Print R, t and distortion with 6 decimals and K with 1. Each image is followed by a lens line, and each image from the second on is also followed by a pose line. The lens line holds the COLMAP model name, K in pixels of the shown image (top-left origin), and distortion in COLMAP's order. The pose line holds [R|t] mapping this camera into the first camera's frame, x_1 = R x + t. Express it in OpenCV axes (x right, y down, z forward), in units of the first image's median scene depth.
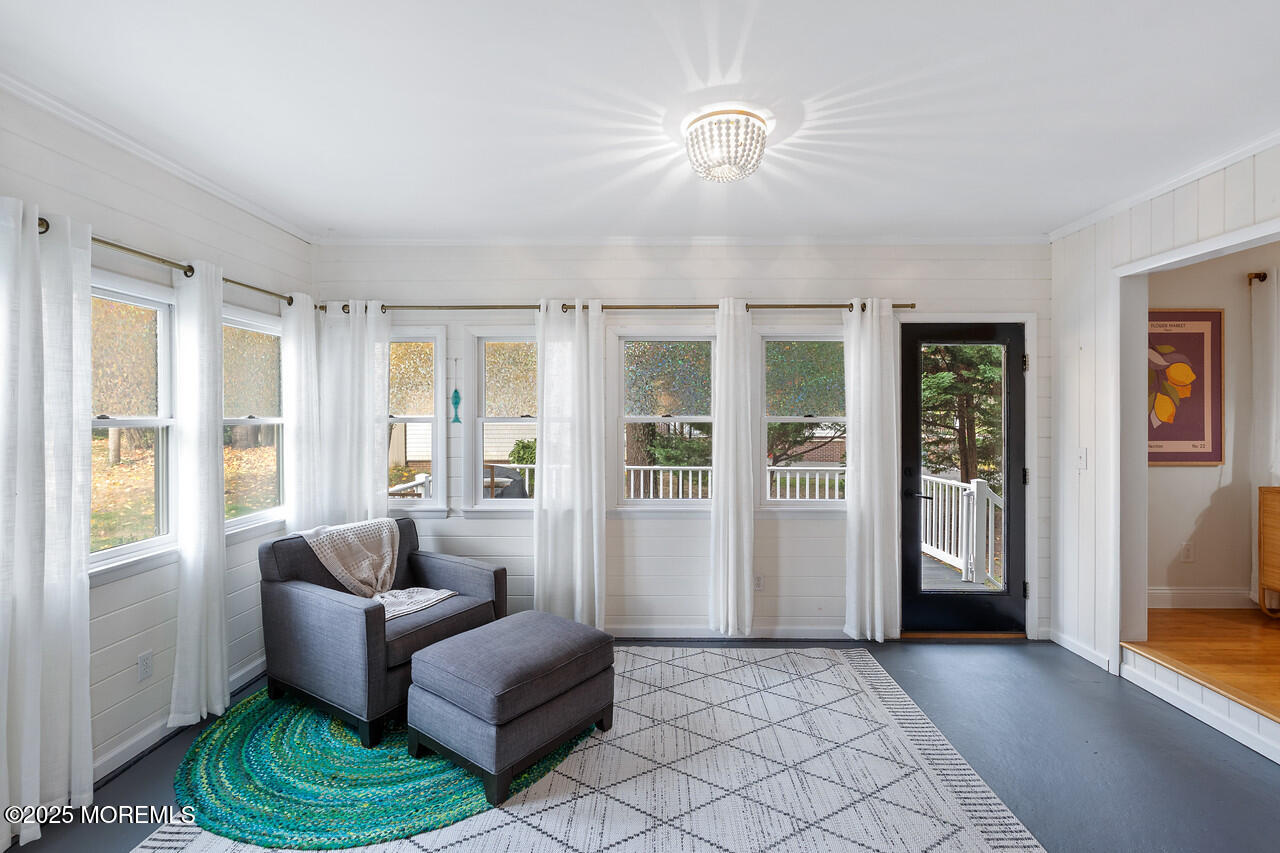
lens RADIAL K [[577.2, 0, 648.5], [0, 577.2, 414.1], [0, 0, 1]] dist [0.004911, -0.000229]
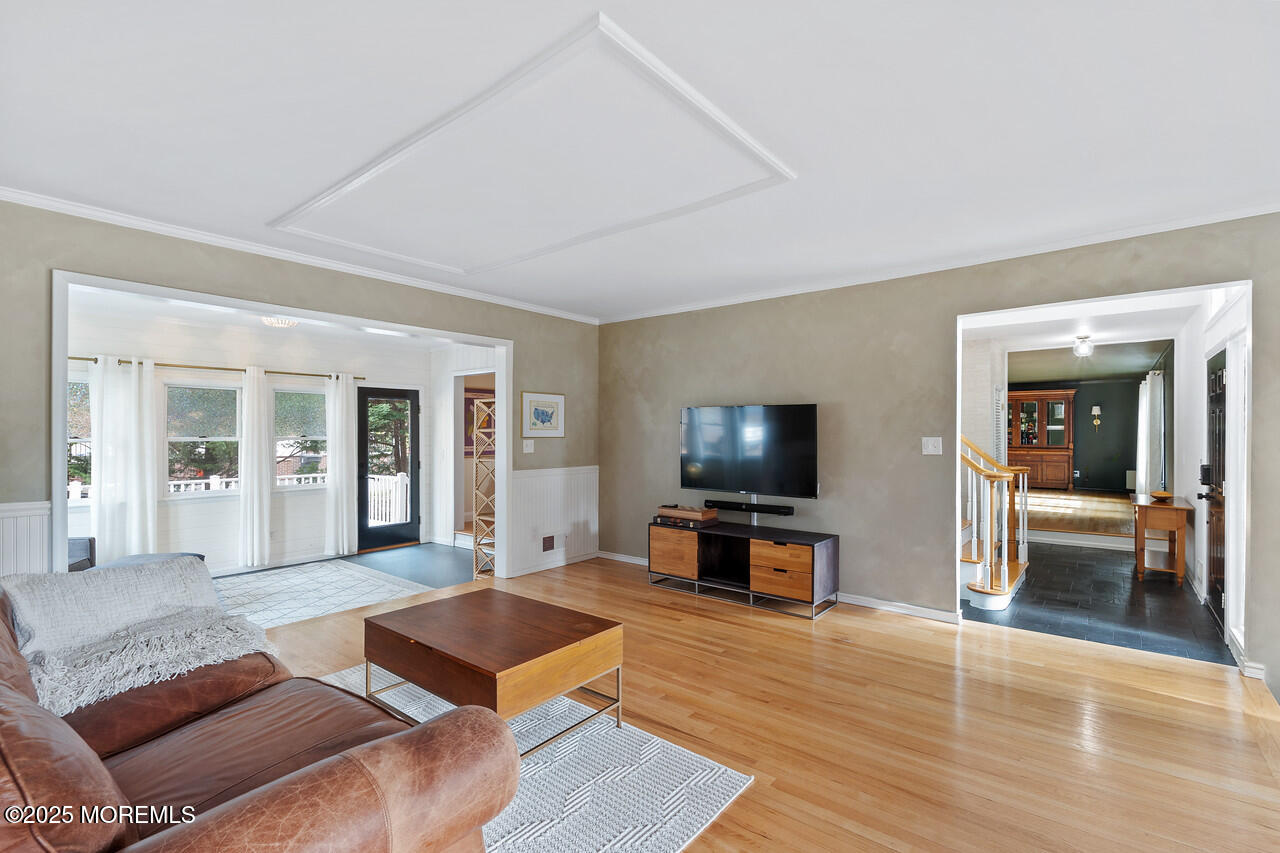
lens RADIAL K [[577.2, 0, 647.6], [0, 577.2, 429.1], [0, 0, 1]] dist [0.004911, -0.000229]
pose [[0.624042, 0.003351, 0.781384, -0.442673], [0.002949, 0.999974, -0.006644, -0.004005], [-0.781385, 0.006450, 0.624015, -0.907582]]
